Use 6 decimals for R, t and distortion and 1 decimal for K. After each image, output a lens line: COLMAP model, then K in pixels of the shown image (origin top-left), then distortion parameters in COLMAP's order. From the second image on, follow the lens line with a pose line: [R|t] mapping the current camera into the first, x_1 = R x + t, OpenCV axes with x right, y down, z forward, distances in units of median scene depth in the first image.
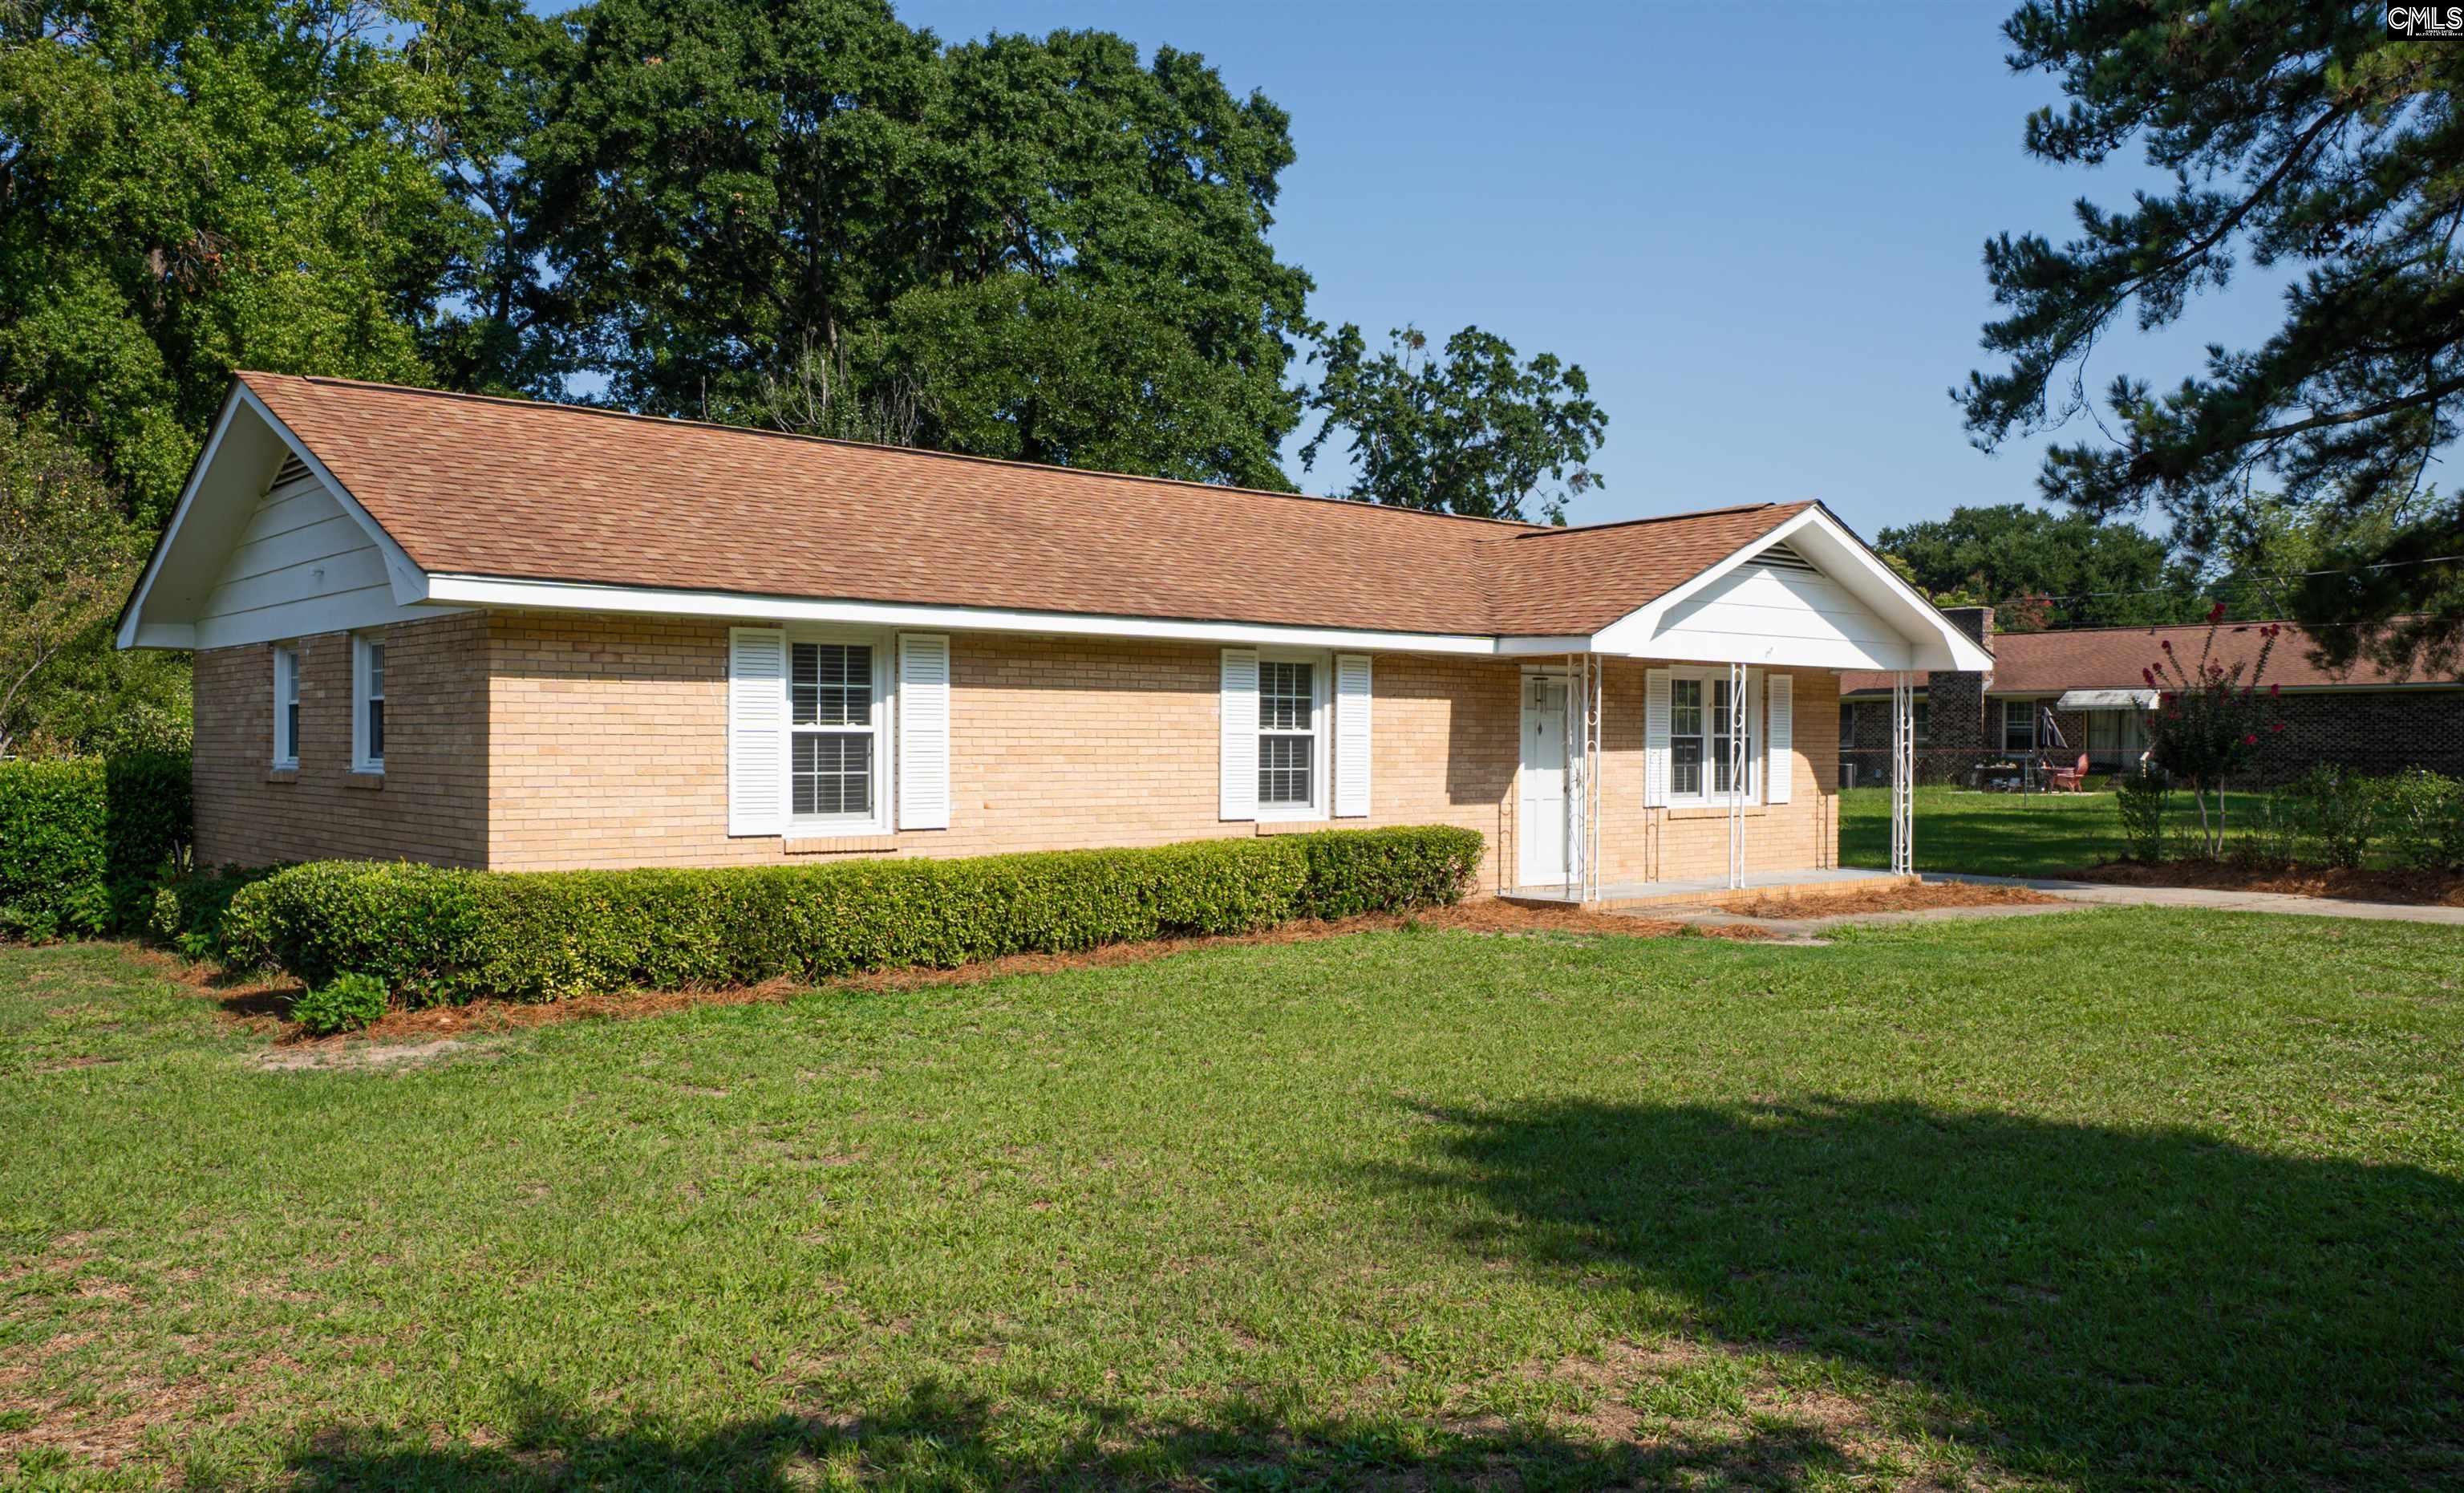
lens RADIAL K [[1866.6, 0, 1220.0], [0, 1866.6, 784.0], [0, 0, 1]] dist [0.031505, 0.003946]
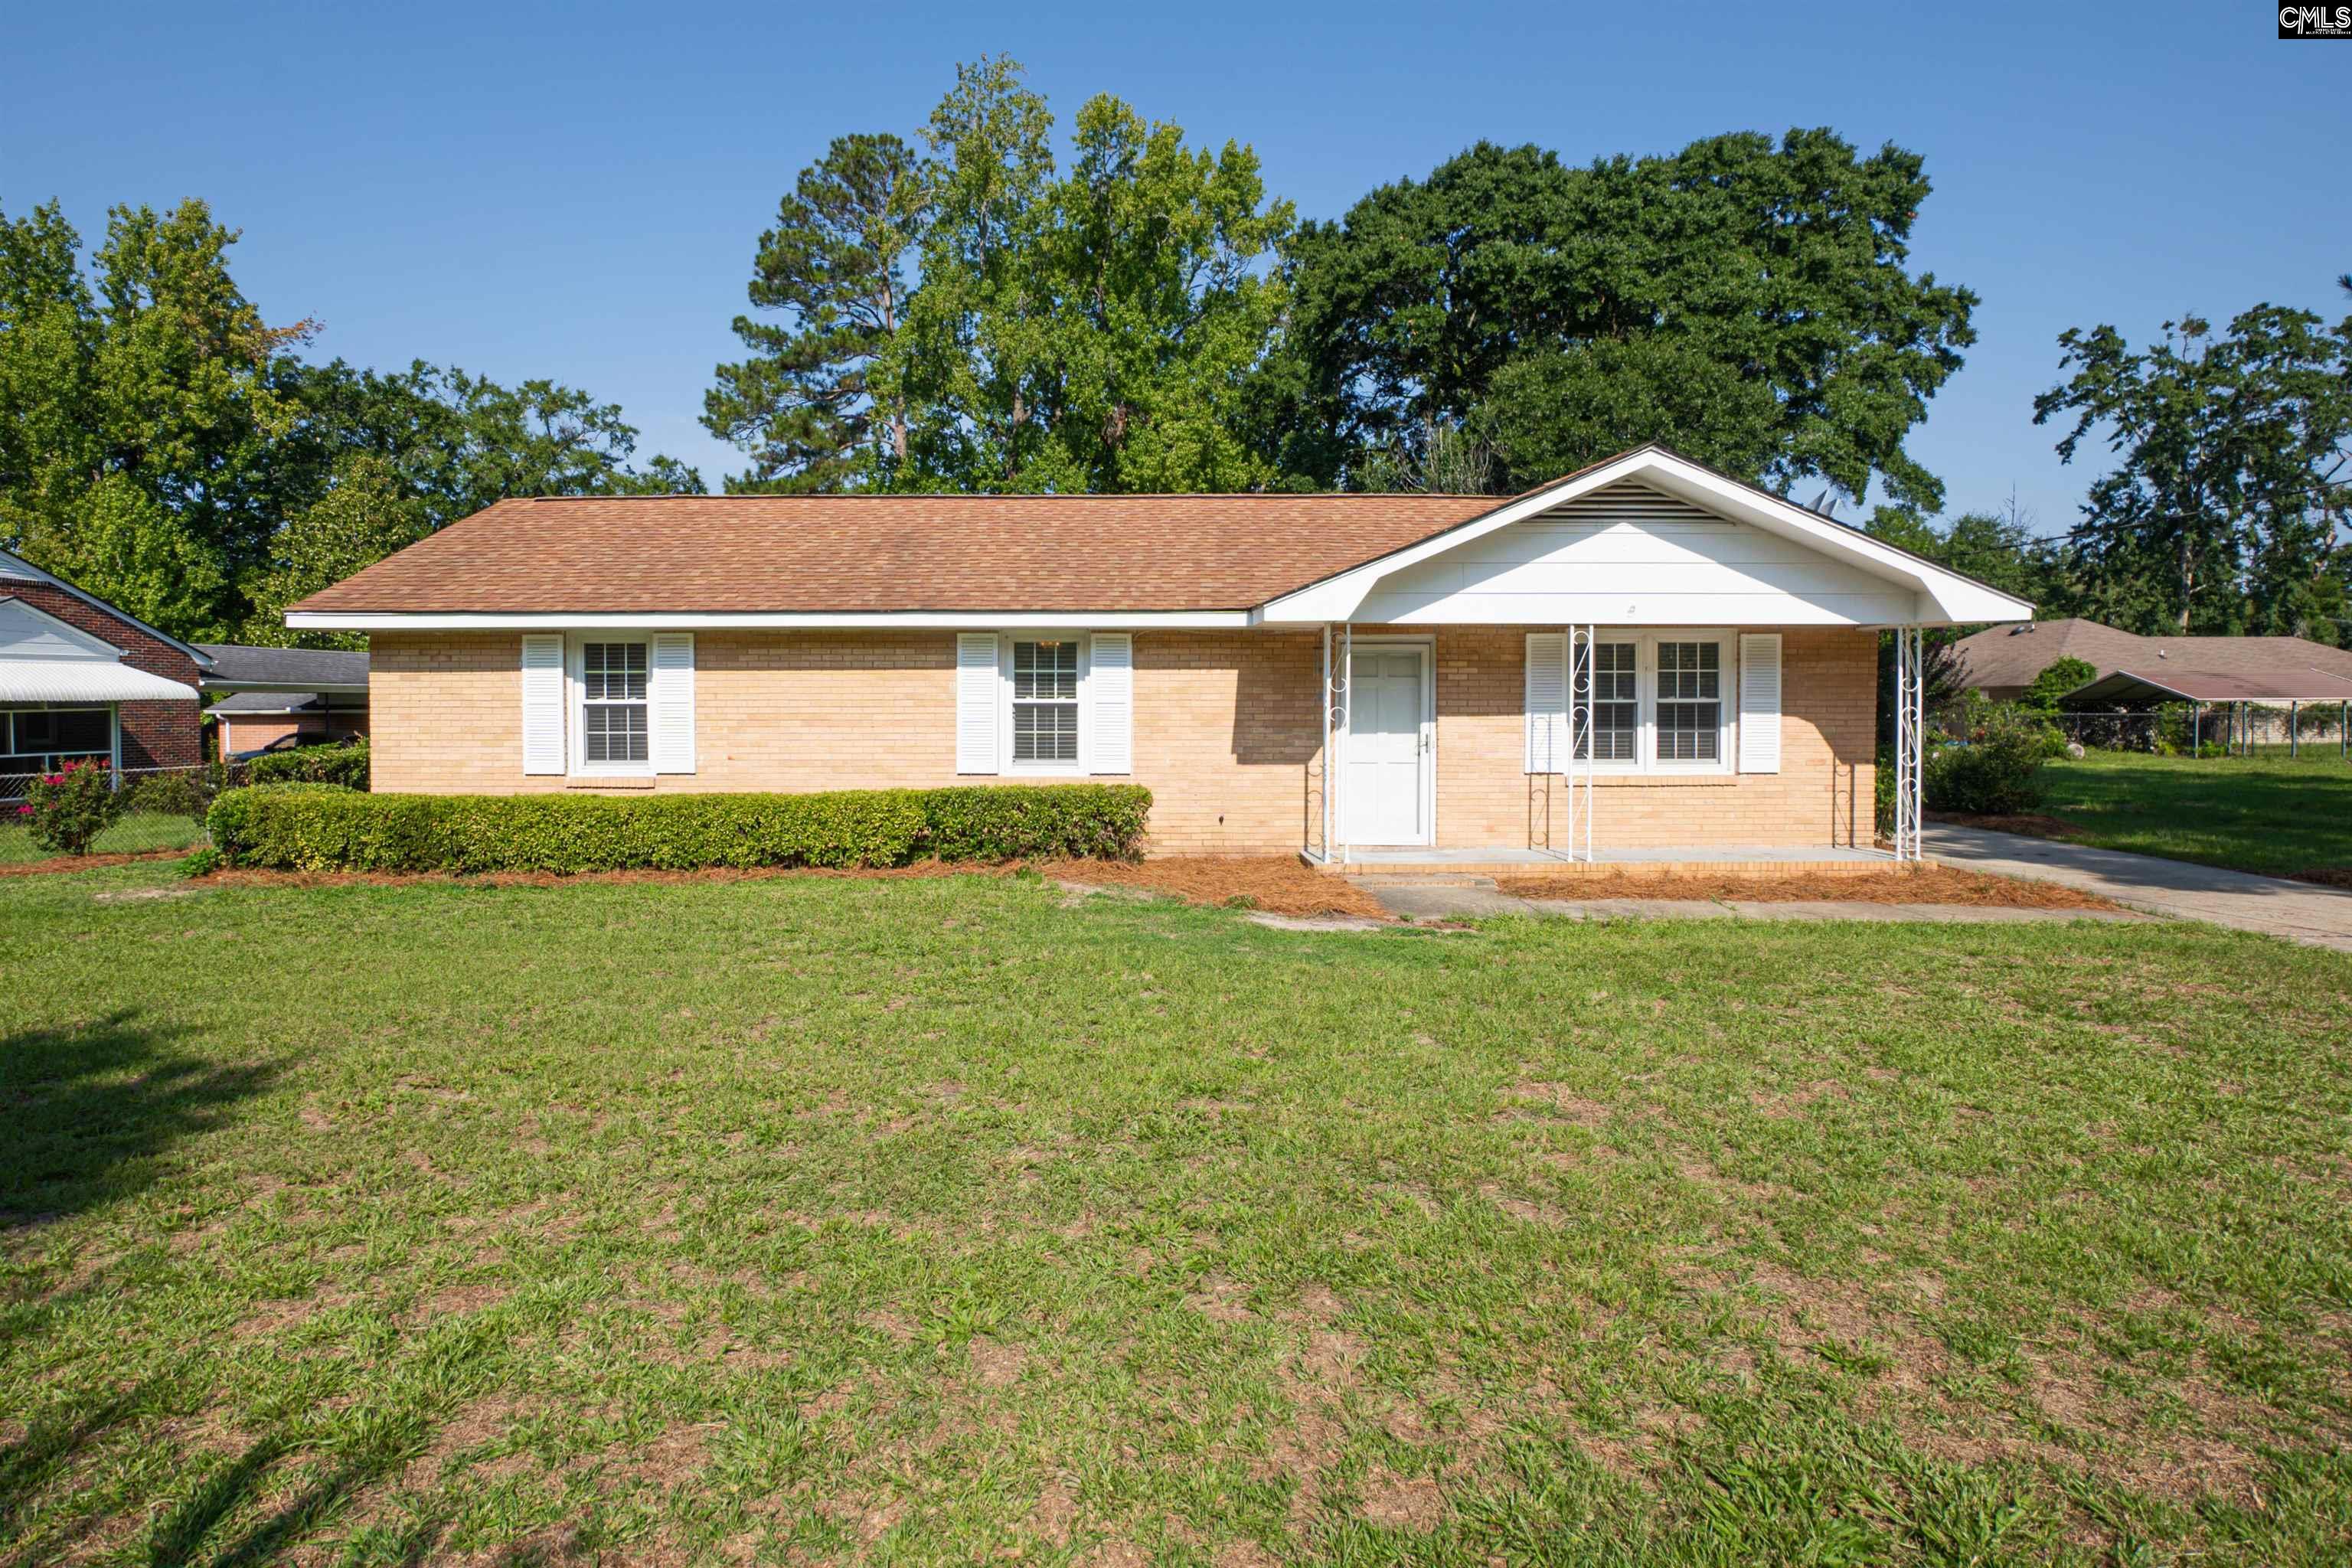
lens RADIAL K [[1244.2, 0, 1147.4], [0, 1244.2, 747.2], [0, 0, 1]] dist [-0.040659, 0.023033]
pose [[0.766013, 0.019420, -0.642532, 0.484677], [-0.010829, 0.999792, 0.017308, -0.010378], [0.642734, -0.006300, 0.766063, 0.357799]]
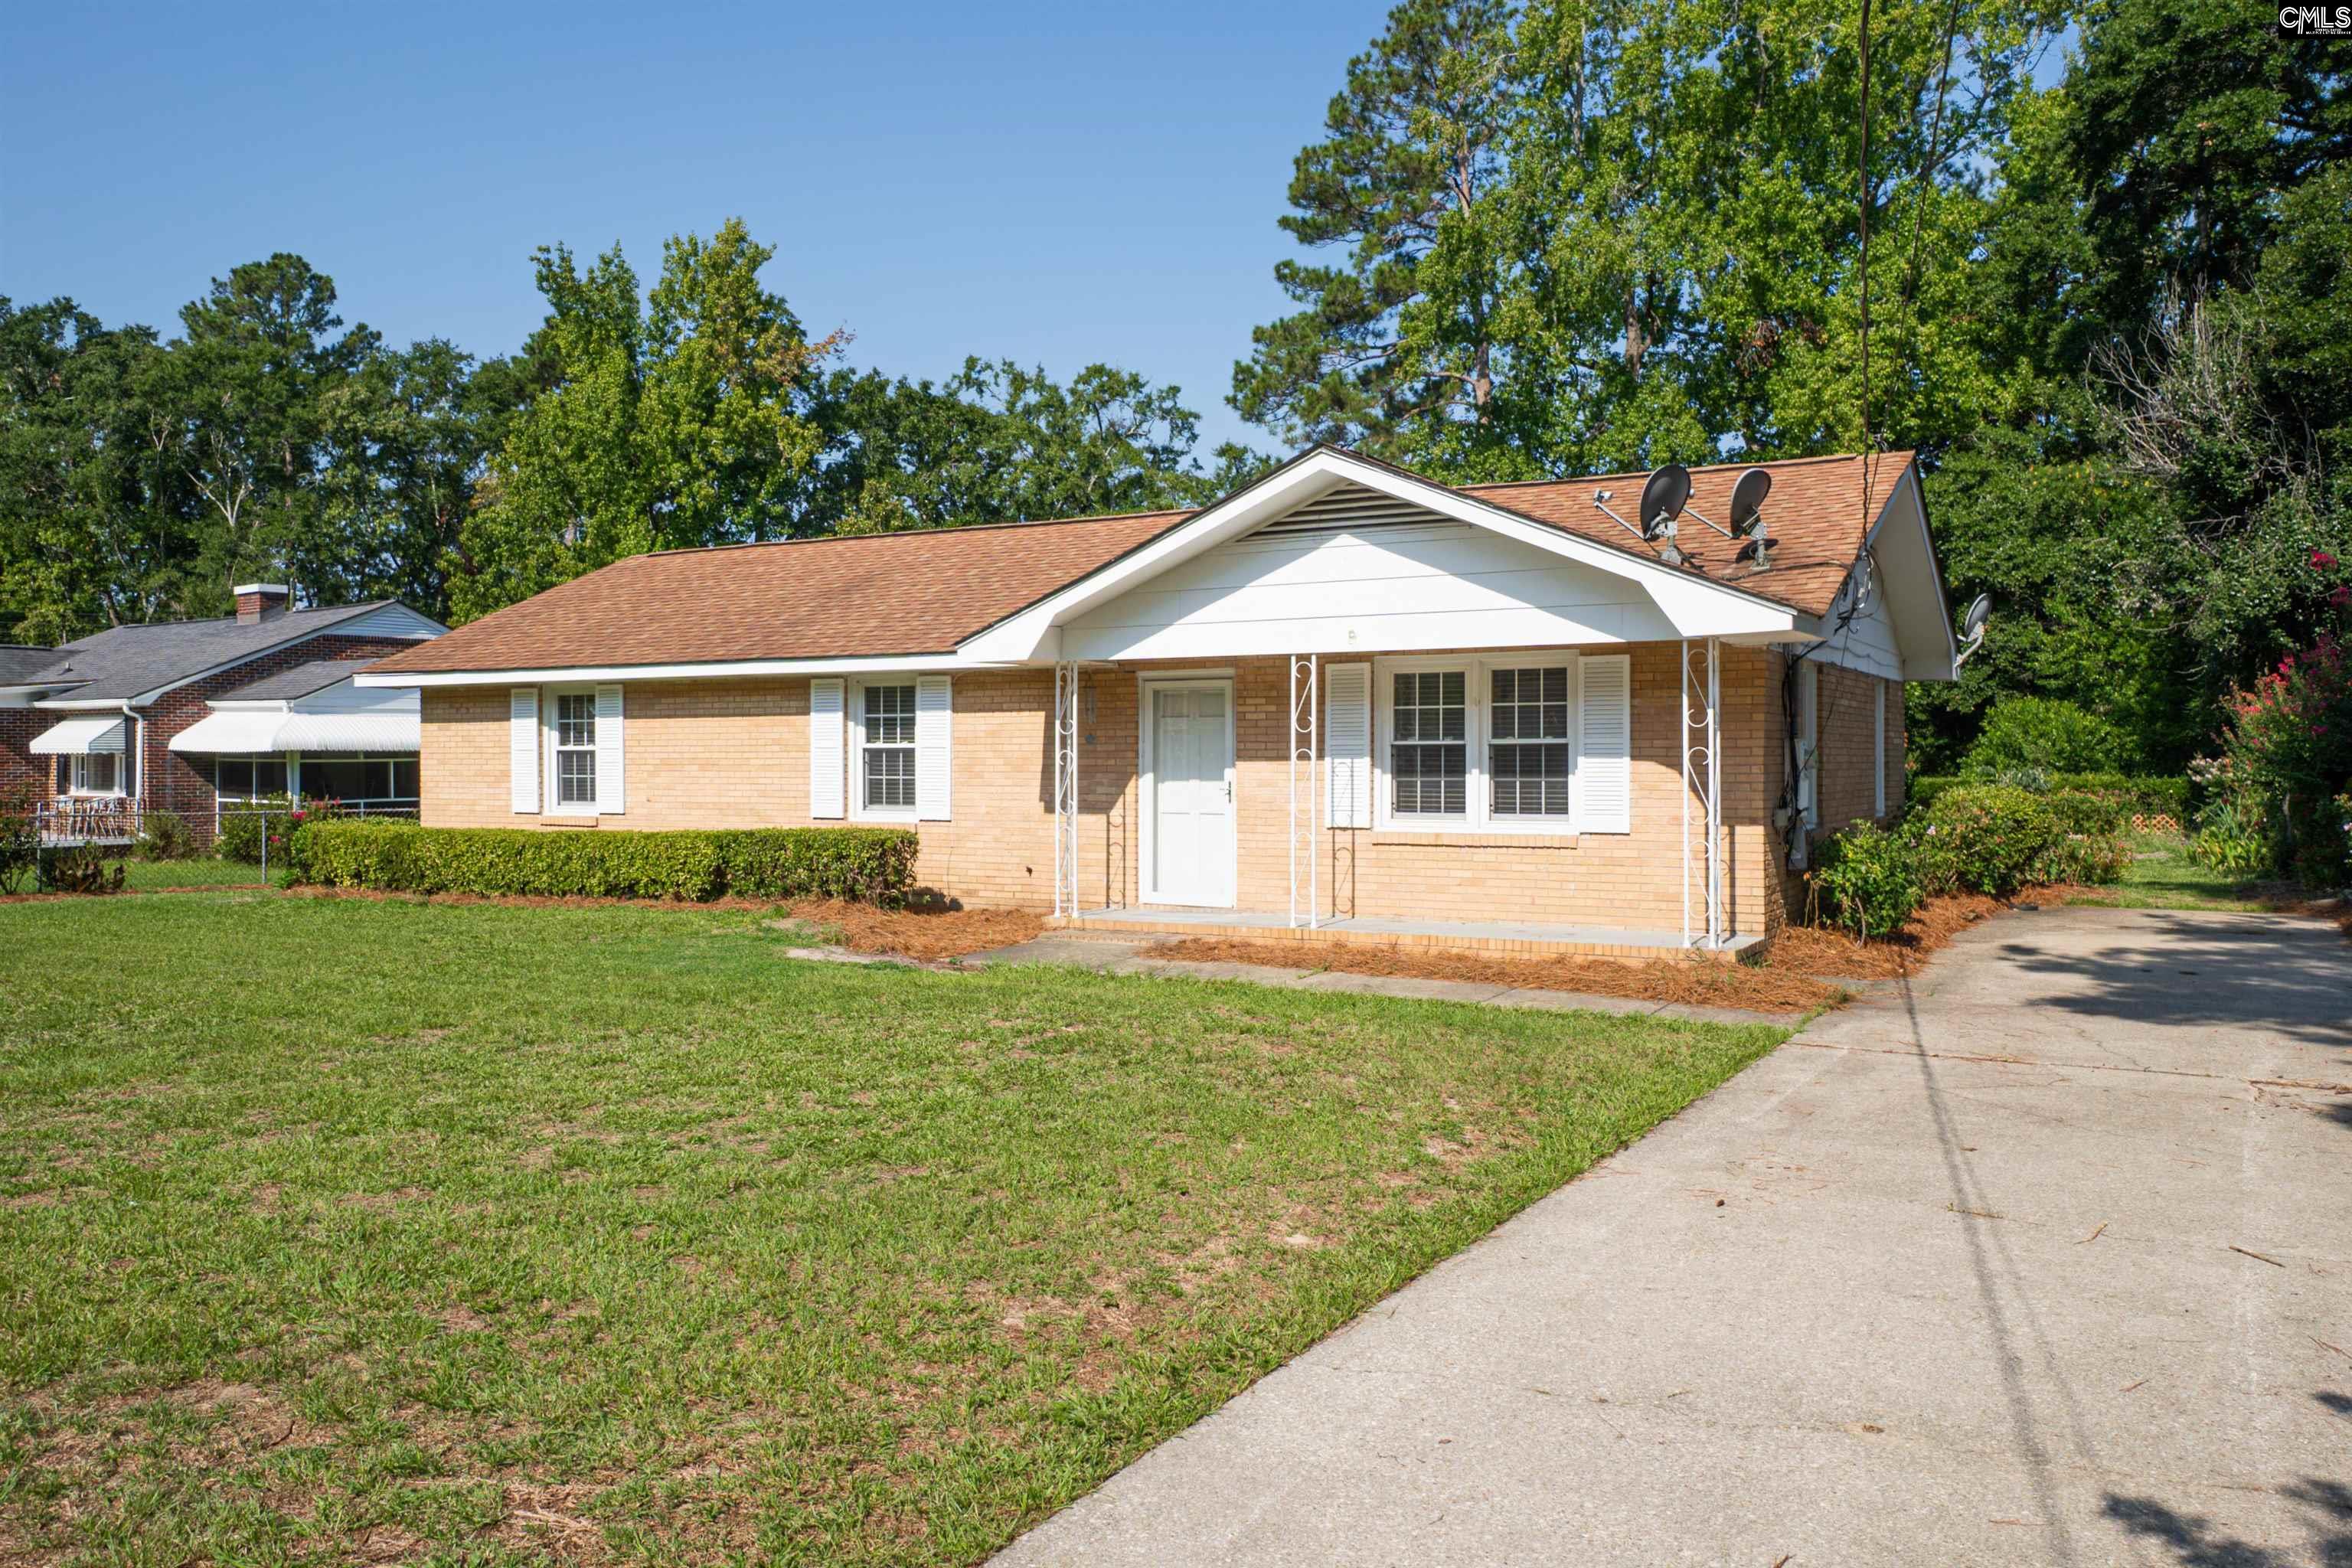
lens RADIAL K [[1839.3, 0, 1157.0], [0, 1839.3, 777.2], [0, 0, 1]] dist [0.030506, 0.001880]
pose [[0.327799, 0.005187, -0.944733, 0.963750], [-0.017967, 0.999838, -0.000744, -0.008331], [0.944577, 0.017218, 0.327839, 0.638990]]
